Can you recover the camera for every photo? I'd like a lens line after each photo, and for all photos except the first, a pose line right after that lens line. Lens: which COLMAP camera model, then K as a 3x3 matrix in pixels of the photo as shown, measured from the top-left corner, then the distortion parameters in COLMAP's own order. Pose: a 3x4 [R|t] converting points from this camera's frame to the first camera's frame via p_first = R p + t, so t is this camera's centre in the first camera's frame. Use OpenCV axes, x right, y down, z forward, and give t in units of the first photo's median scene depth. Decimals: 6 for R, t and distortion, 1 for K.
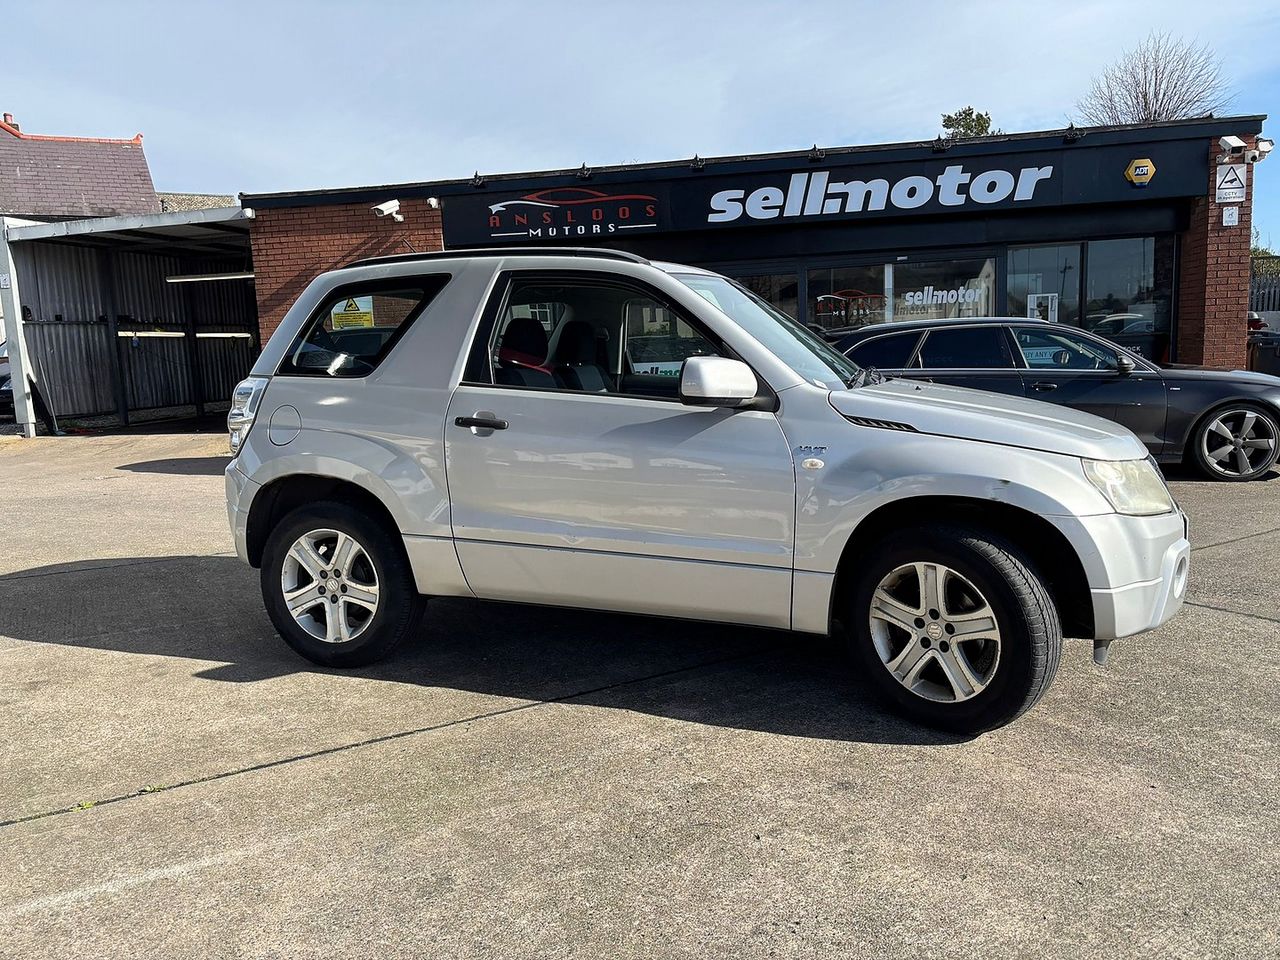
lens RADIAL K [[965.4, 0, 651.4], [0, 965.4, 484.7], [0, 0, 1]] dist [0.042086, -0.037508]
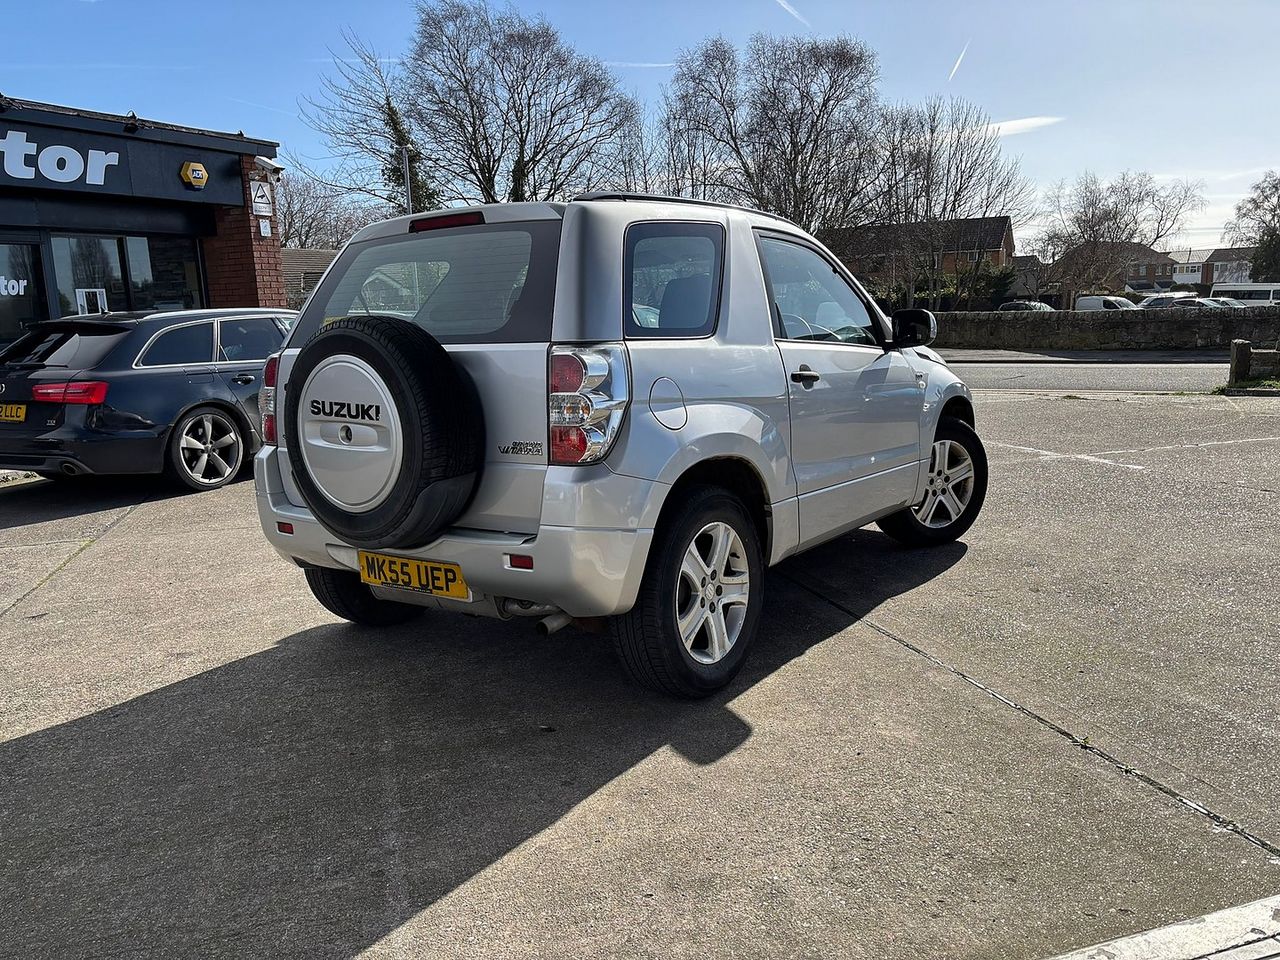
lens RADIAL K [[965.4, 0, 640.2], [0, 965.4, 476.0], [0, 0, 1]] dist [0.042086, -0.037508]
pose [[0.271500, -0.141386, 0.951997, -1.052124], [0.166341, 0.981159, 0.098278, -0.078258], [-0.947955, 0.131673, 0.289903, 0.769442]]
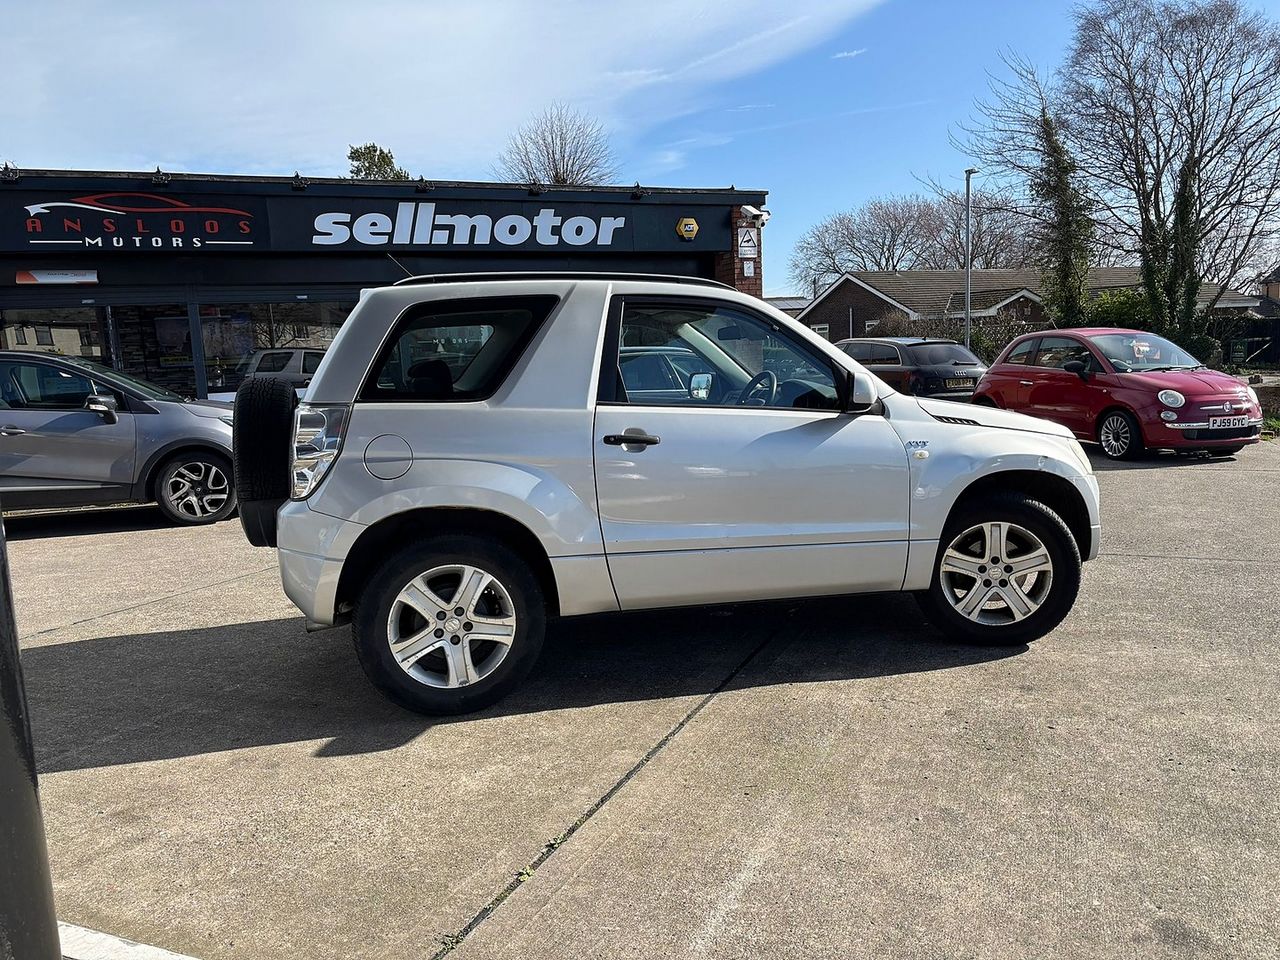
lens RADIAL K [[965.4, 0, 649.9], [0, 965.4, 480.9], [0, 0, 1]] dist [0.042086, -0.037508]
pose [[0.819967, -0.074709, 0.567515, -0.655714], [0.093931, 0.995568, -0.004656, -0.011264], [-0.564652, 0.057125, 0.823350, 0.119426]]
